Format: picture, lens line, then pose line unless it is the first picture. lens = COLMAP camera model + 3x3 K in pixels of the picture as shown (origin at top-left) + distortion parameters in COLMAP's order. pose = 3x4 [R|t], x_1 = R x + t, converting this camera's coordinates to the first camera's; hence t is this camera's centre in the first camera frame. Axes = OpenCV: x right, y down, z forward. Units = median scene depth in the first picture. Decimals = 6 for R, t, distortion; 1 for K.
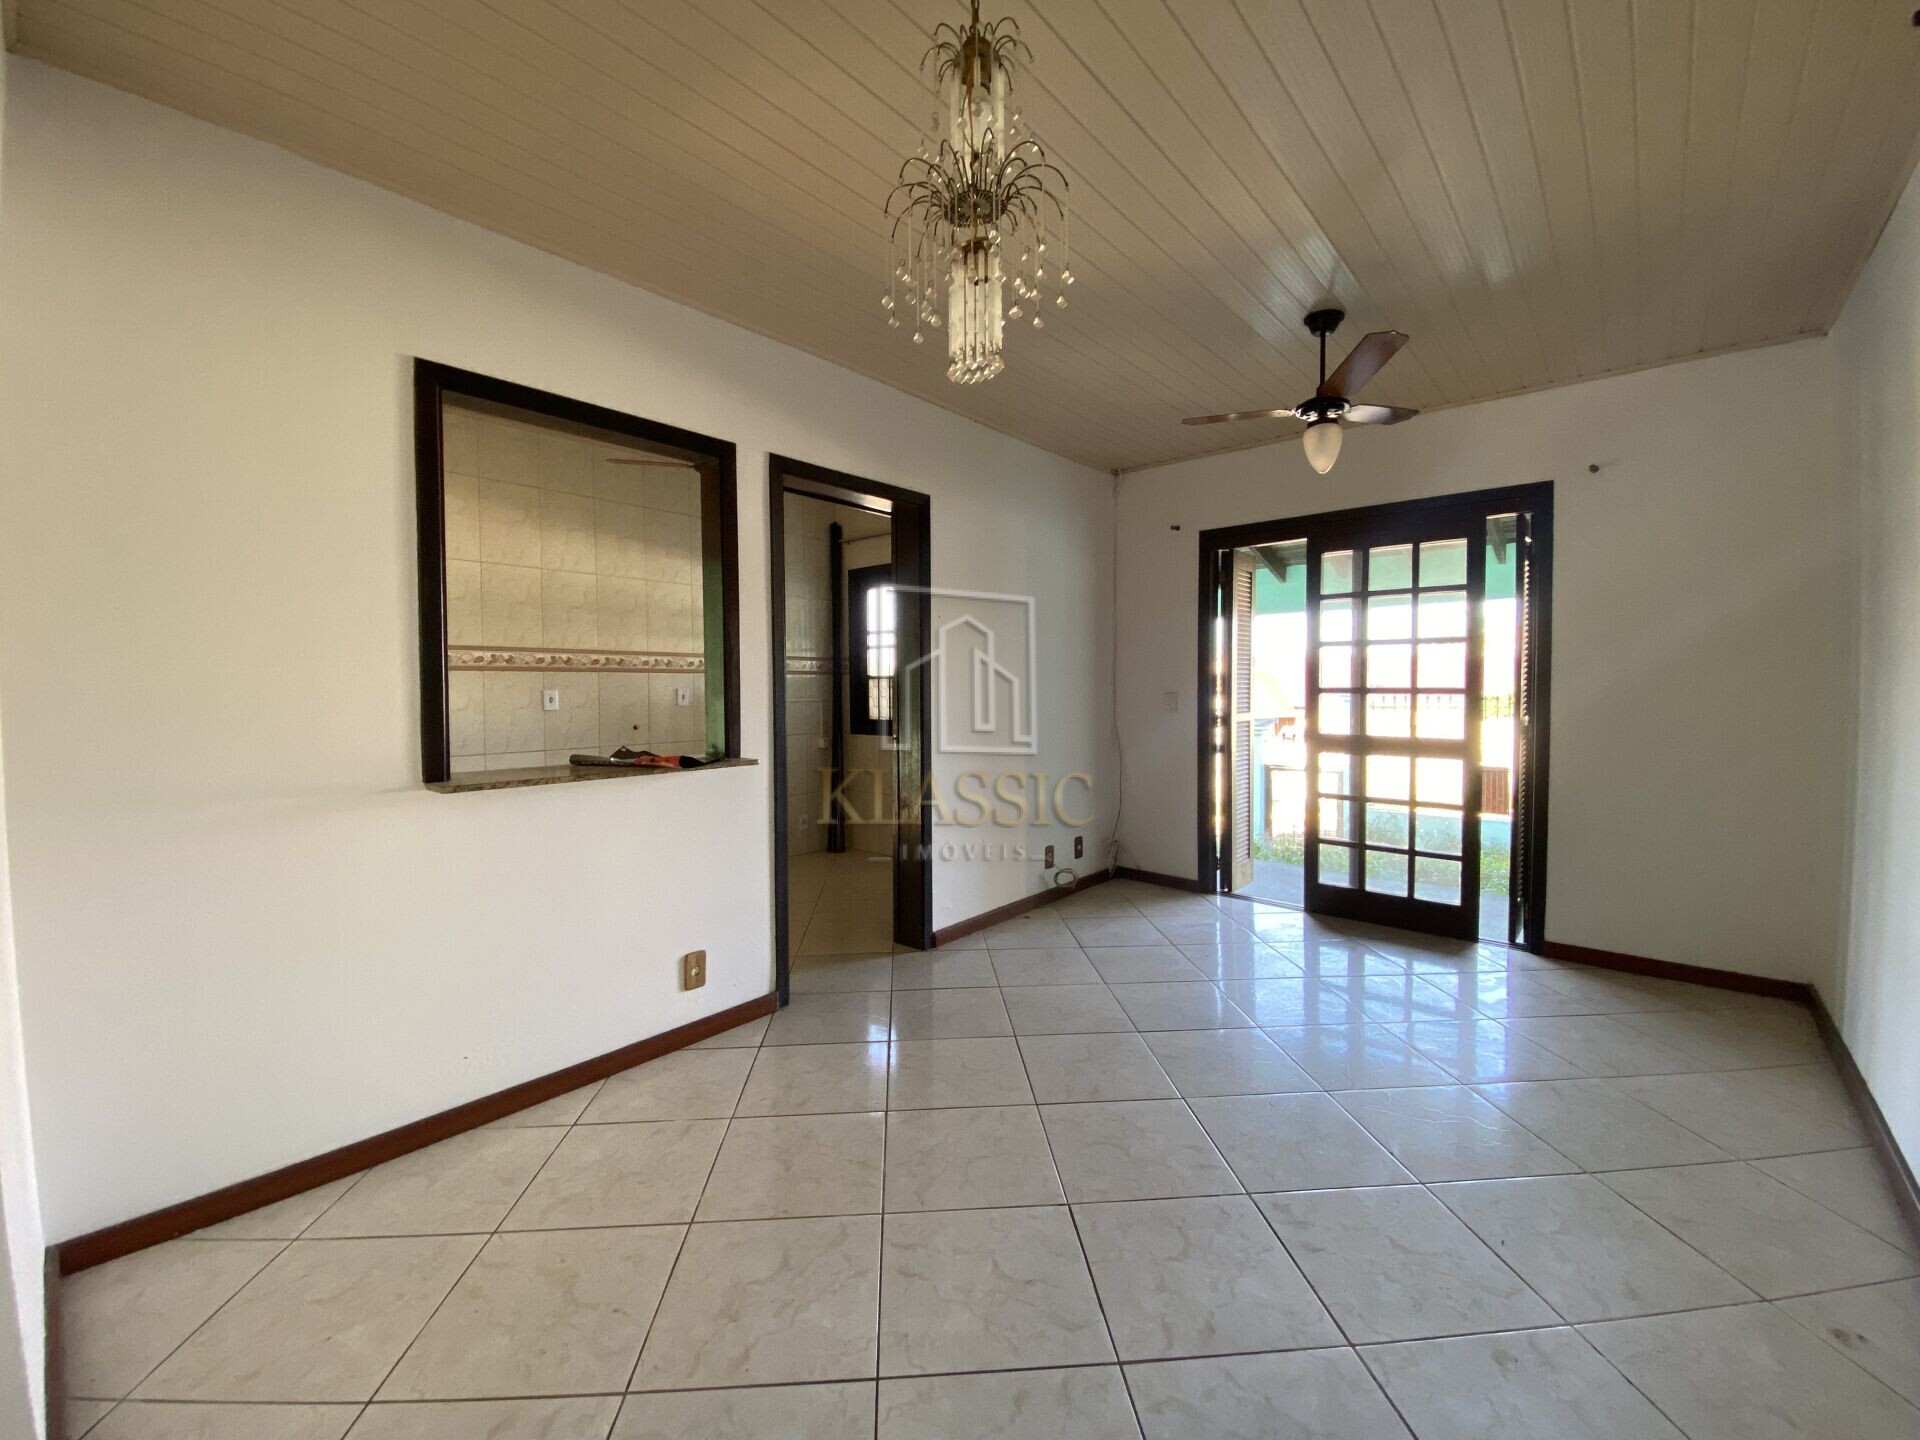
lens RADIAL K [[782.4, 0, 960.0], [0, 782.4, 720.0], [0, 0, 1]] dist [0.001677, -0.011190]
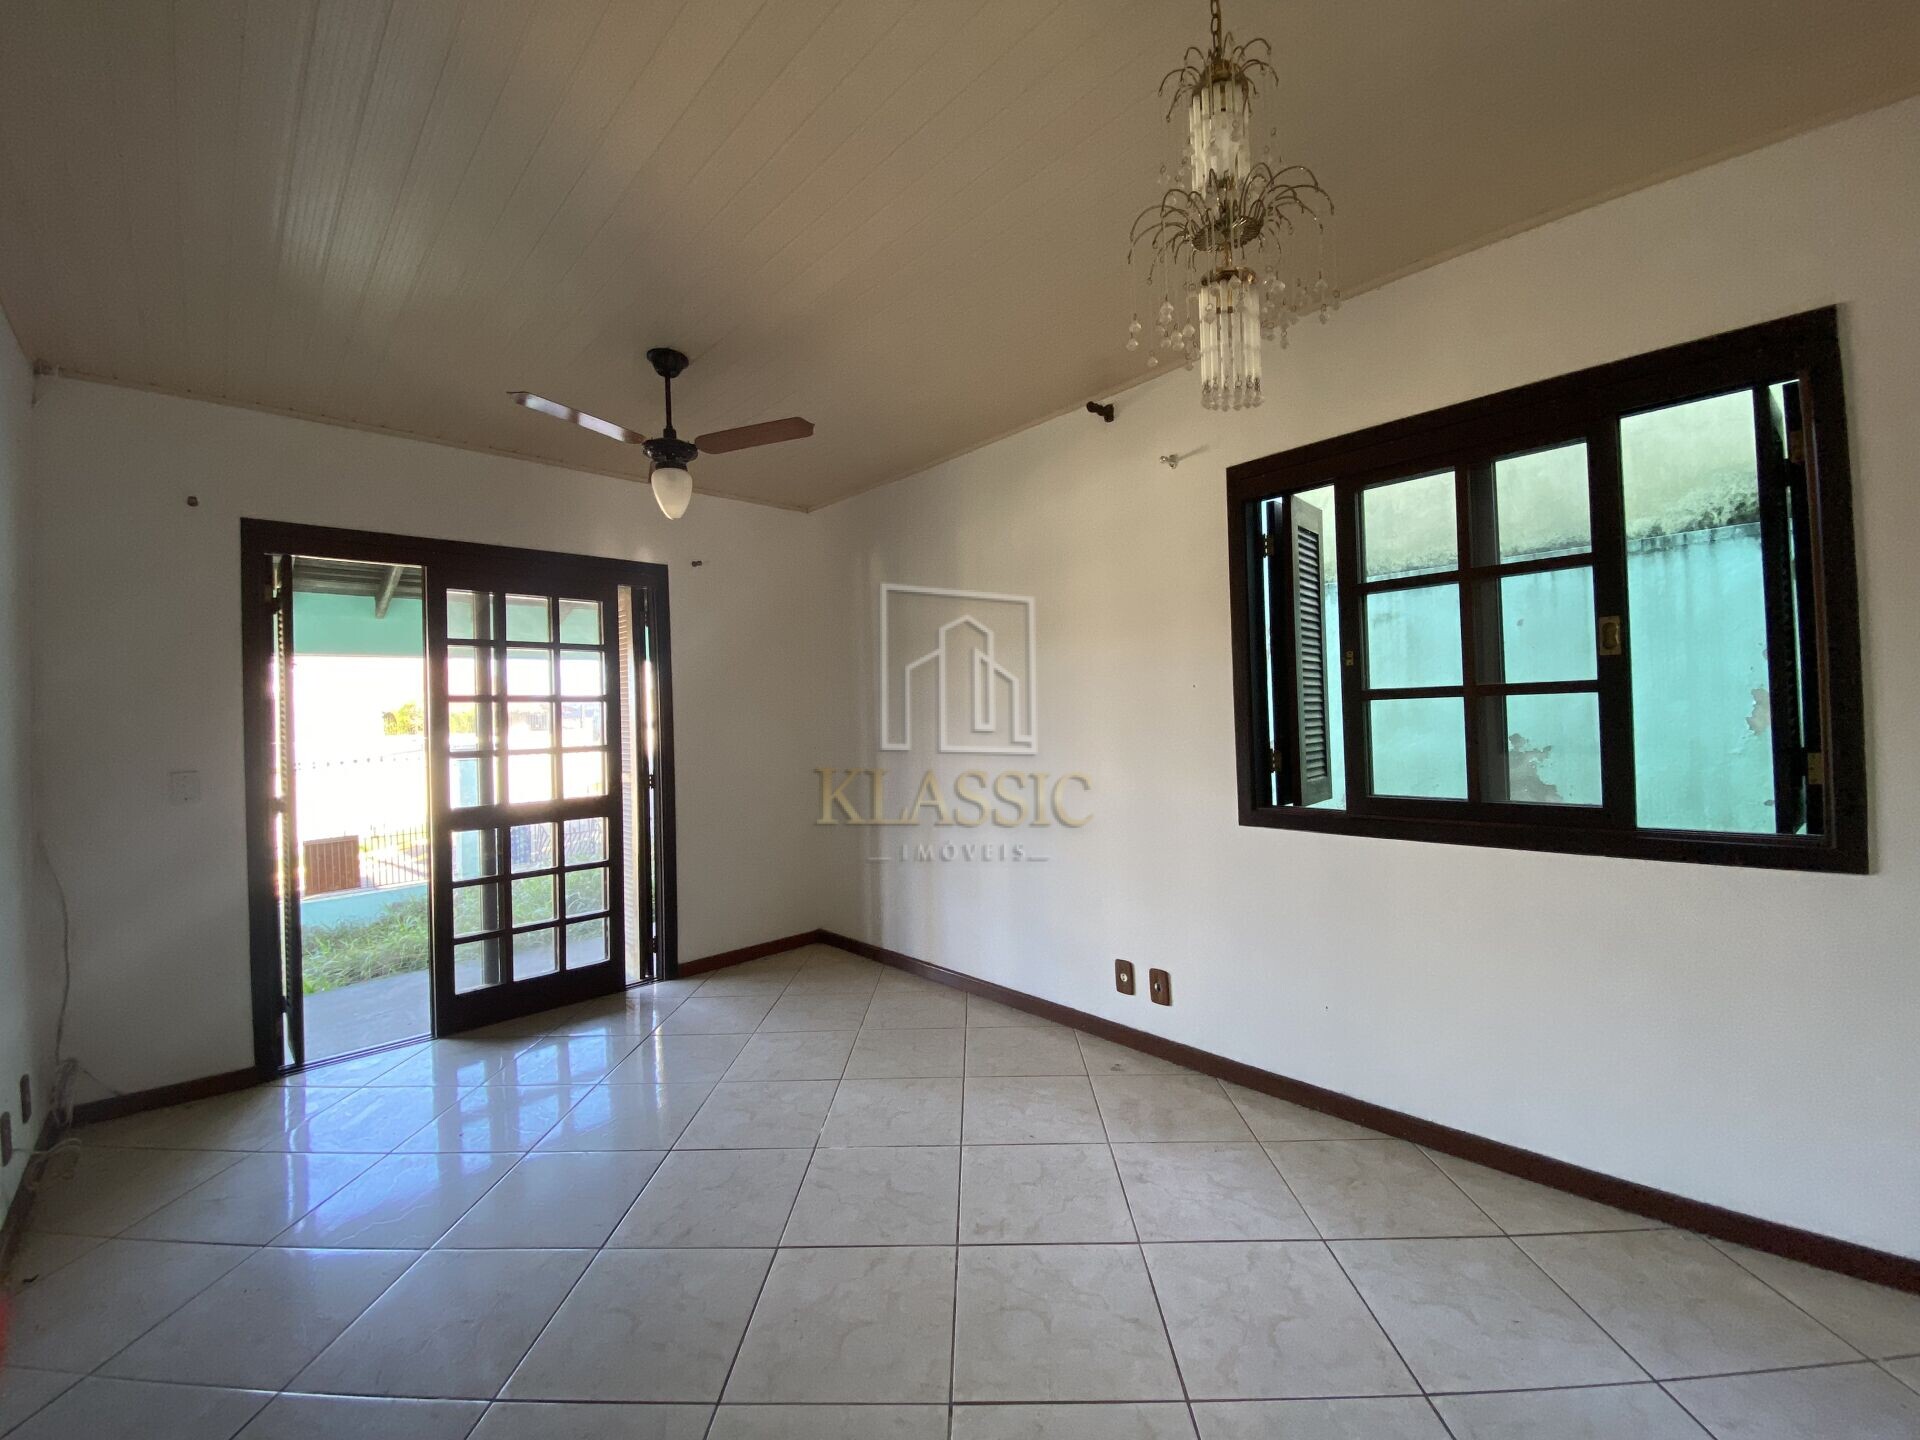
lens RADIAL K [[768.5, 0, 959.7], [0, 768.5, 695.7], [0, 0, 1]] dist [-0.000617, -0.000182]
pose [[0.095575, 0.036064, 0.994769, -0.310613], [0.072574, 0.996432, -0.043097, -0.026860], [-0.992773, 0.076313, 0.092616, 0.415950]]
